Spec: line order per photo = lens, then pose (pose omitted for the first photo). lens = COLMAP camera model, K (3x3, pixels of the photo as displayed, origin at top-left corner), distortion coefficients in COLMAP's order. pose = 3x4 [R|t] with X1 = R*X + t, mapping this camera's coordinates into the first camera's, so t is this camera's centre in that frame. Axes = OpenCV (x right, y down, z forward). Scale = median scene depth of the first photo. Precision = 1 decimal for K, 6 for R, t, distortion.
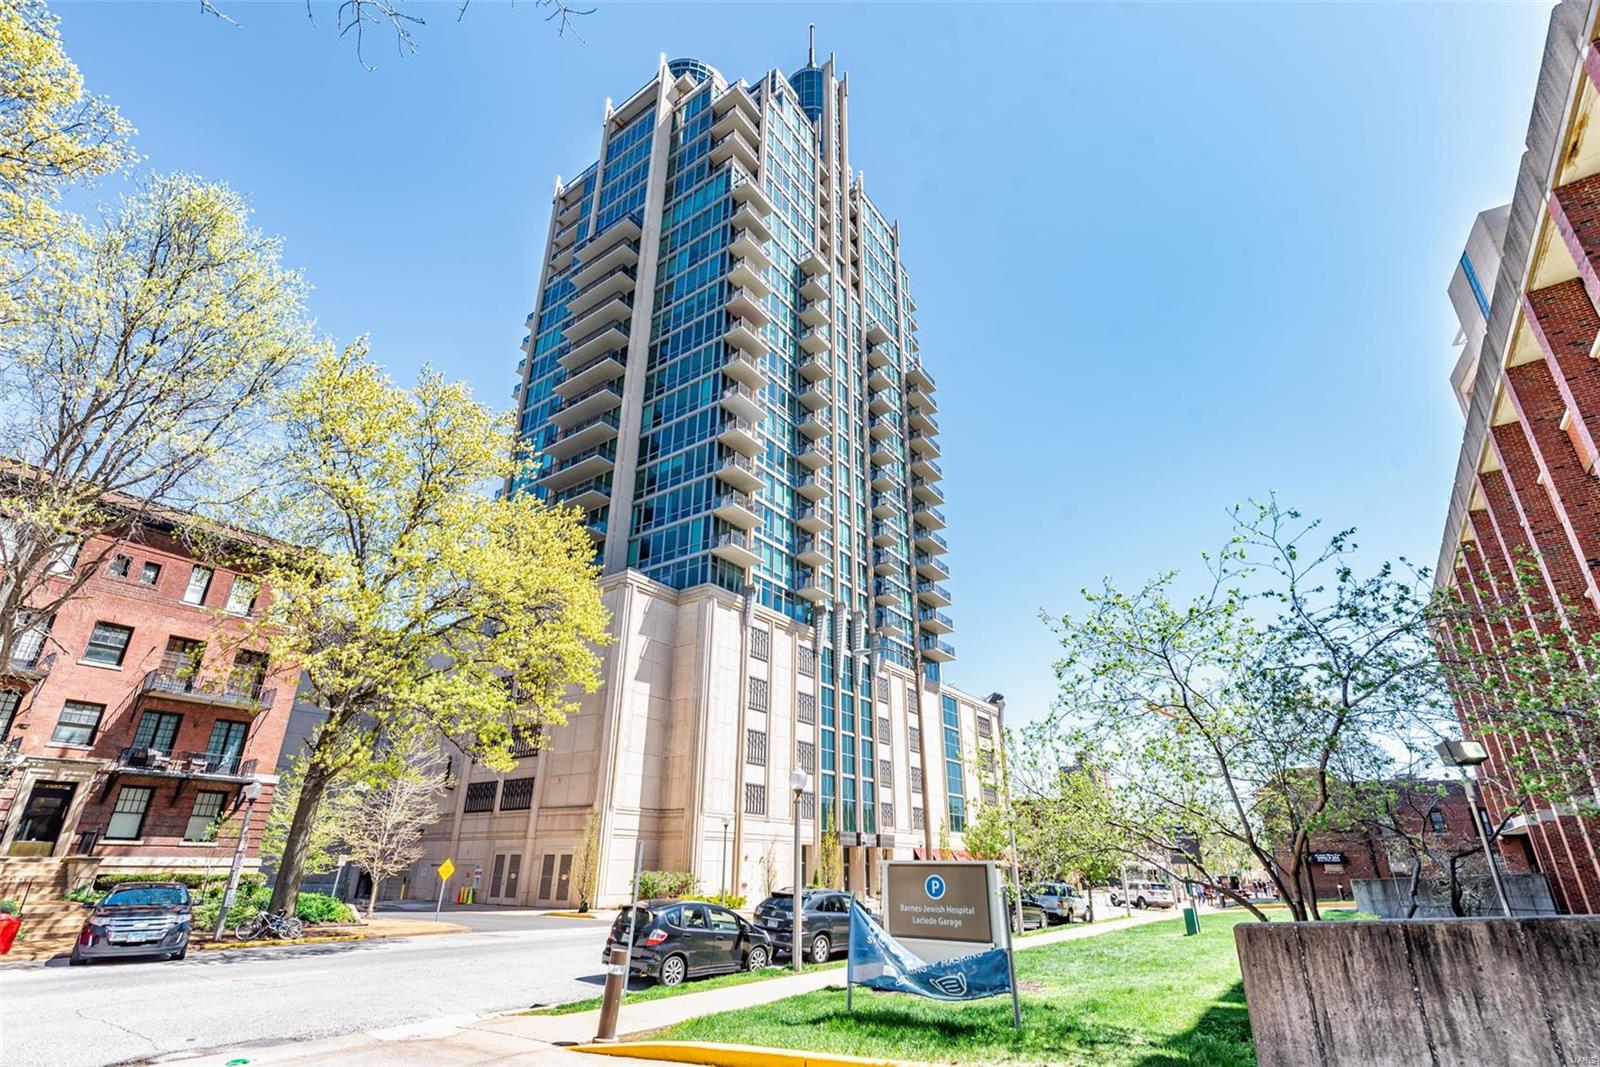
lens RADIAL K [[725.9, 0, 798.4], [0, 725.9, 504.0], [0, 0, 1]] dist [0.000458, -0.000008]
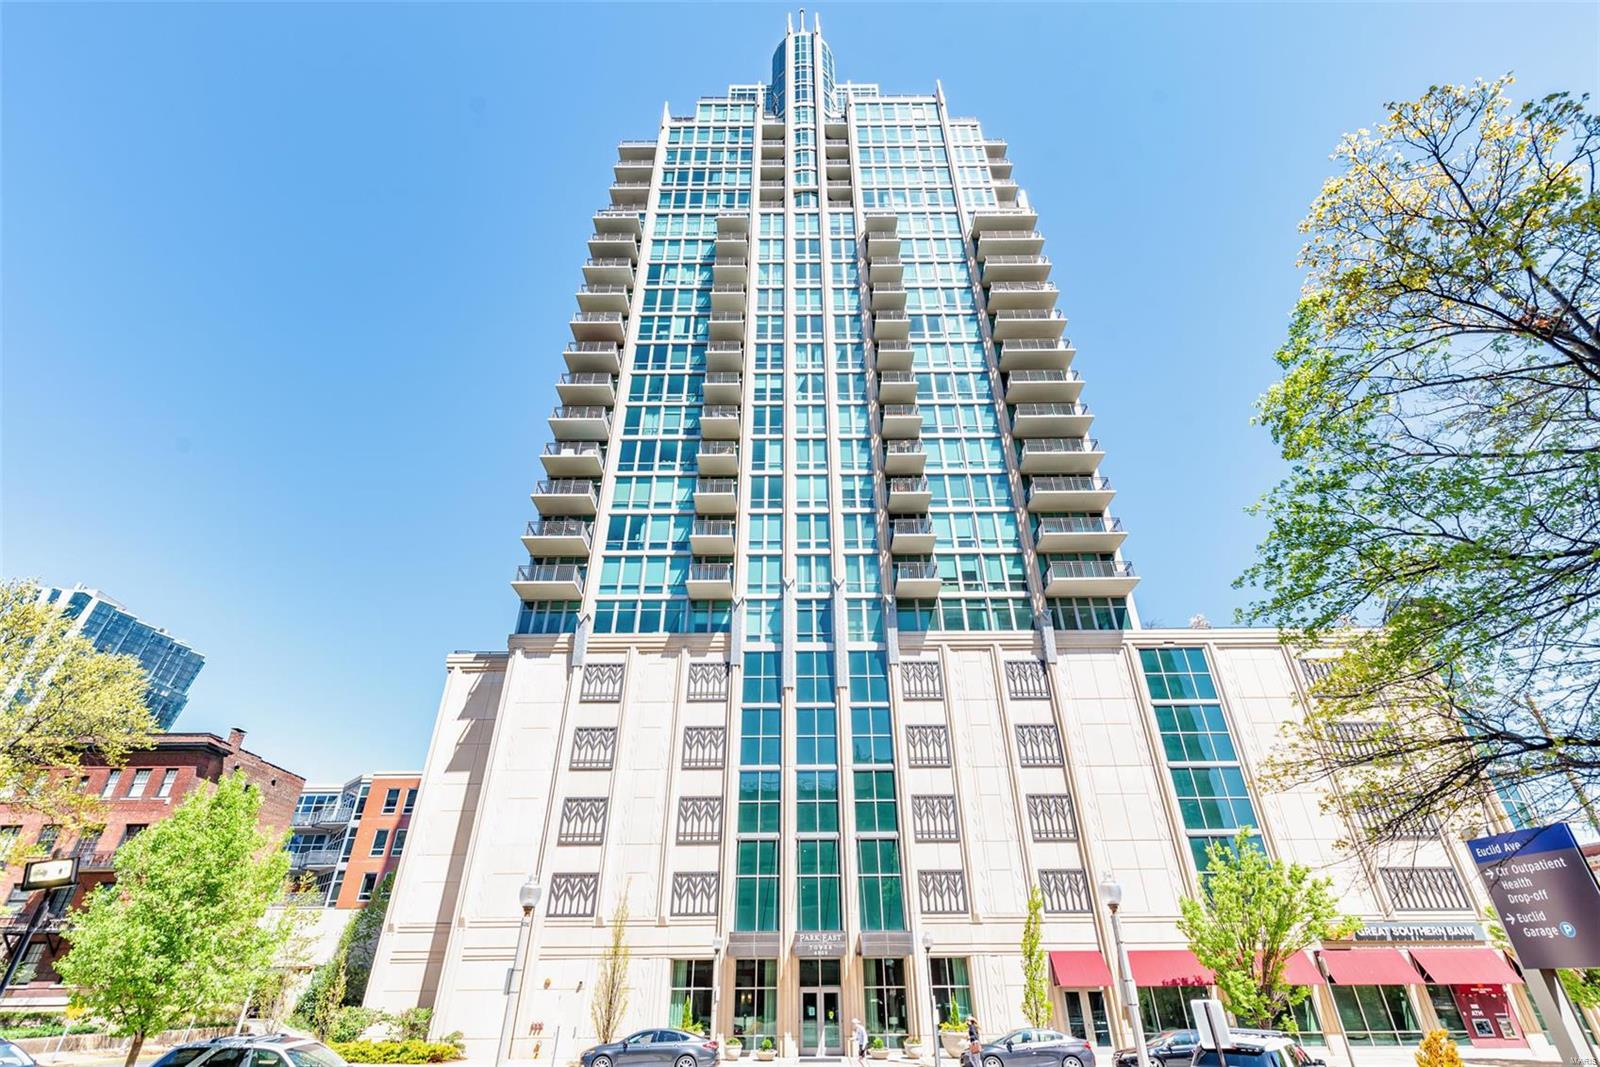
lens RADIAL K [[725.9, 0, 798.4], [0, 725.9, 504.0], [0, 0, 1]] dist [0.000458, -0.000008]
pose [[0.571065, -0.477491, -0.667748, 0.598029], [0.373503, 0.875489, -0.306618, 0.305648], [0.731013, -0.074307, 0.678305, 0.581502]]
